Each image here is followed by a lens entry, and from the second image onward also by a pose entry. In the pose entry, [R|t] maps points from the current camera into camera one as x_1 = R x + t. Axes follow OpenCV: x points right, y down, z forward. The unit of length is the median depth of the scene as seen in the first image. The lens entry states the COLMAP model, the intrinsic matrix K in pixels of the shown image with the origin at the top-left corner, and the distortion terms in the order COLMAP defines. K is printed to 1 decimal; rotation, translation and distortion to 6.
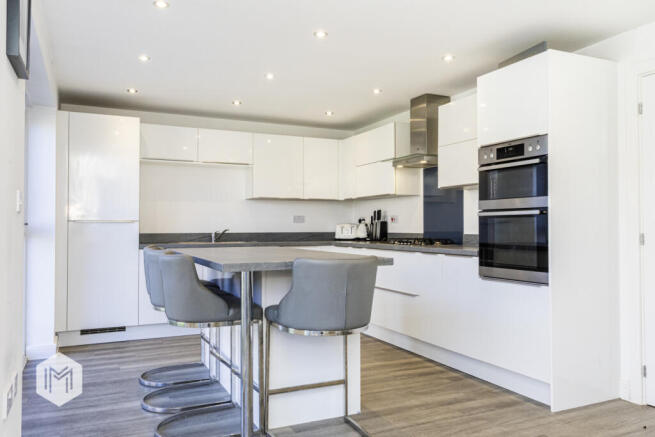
lens RADIAL K [[494.7, 0, 327.5], [0, 494.7, 218.5], [0, 0, 1]] dist [0.014472, 0.001752]
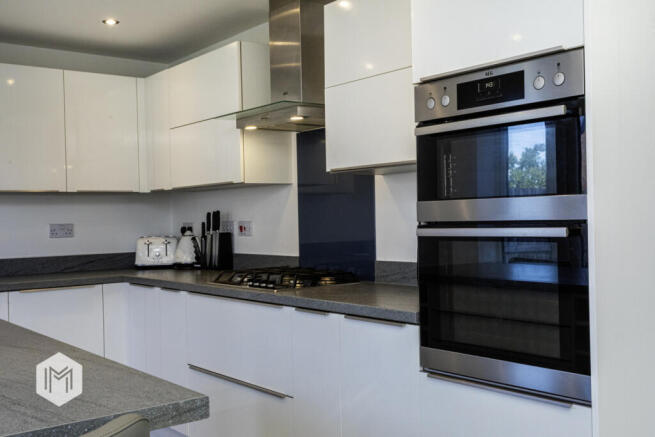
lens RADIAL K [[706.7, 0, 327.5], [0, 706.7, 218.5], [0, 0, 1]] dist [0.014440, 0.005165]
pose [[0.973171, -0.020786, 0.229142, 0.058160], [0.017728, 0.999724, 0.015394, -0.023848], [-0.229399, -0.010919, 0.973271, 0.294124]]
